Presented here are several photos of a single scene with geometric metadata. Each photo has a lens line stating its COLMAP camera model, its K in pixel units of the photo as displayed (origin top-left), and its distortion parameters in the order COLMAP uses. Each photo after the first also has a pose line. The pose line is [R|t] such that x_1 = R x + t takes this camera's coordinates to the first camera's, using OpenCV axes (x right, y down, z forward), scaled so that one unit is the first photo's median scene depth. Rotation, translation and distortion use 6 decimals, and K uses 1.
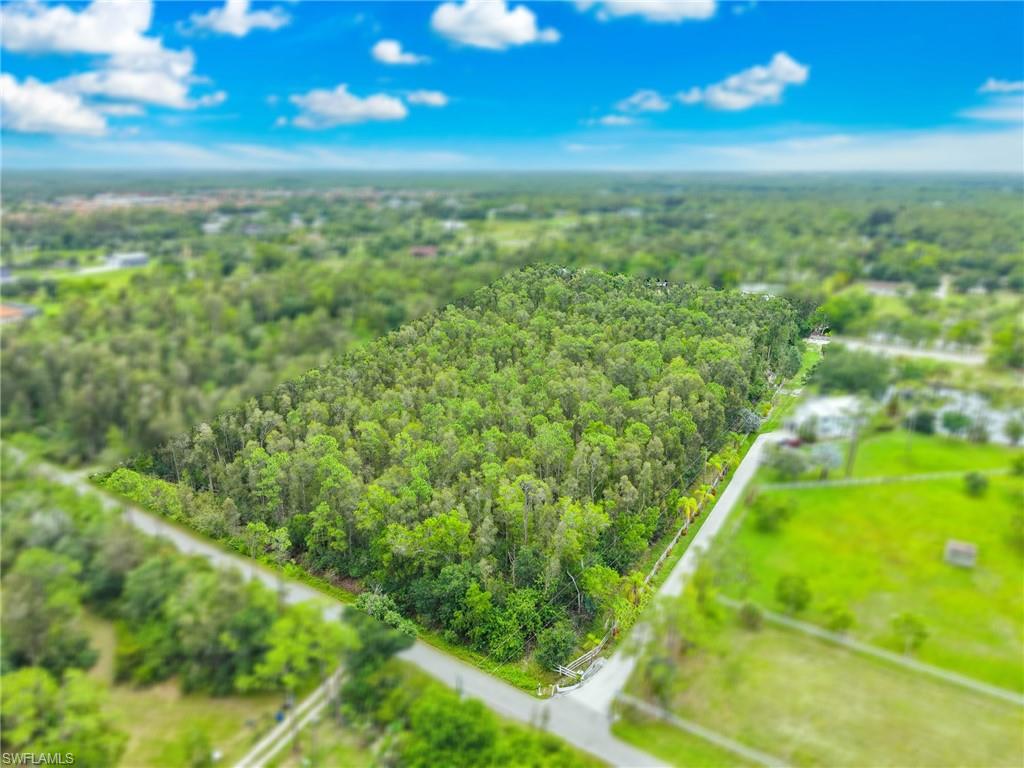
lens RADIAL K [[709.2, 0, 512.0], [0, 709.2, 384.0], [0, 0, 1]] dist [0.001402, -0.005406]
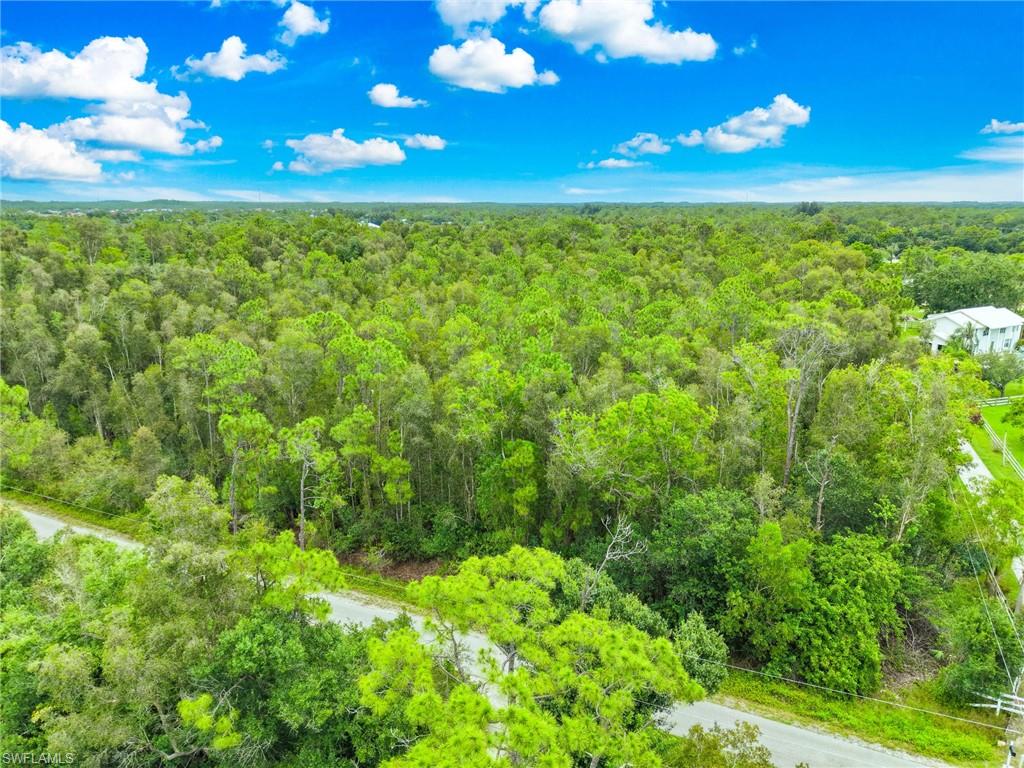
lens RADIAL K [[709.2, 0, 512.0], [0, 709.2, 384.0], [0, 0, 1]] dist [0.001402, -0.005406]
pose [[0.987660, -0.040091, 0.151398, -0.231424], [0.047341, 0.997883, -0.044589, 0.175579], [-0.149290, 0.051206, 0.987467, 0.496293]]
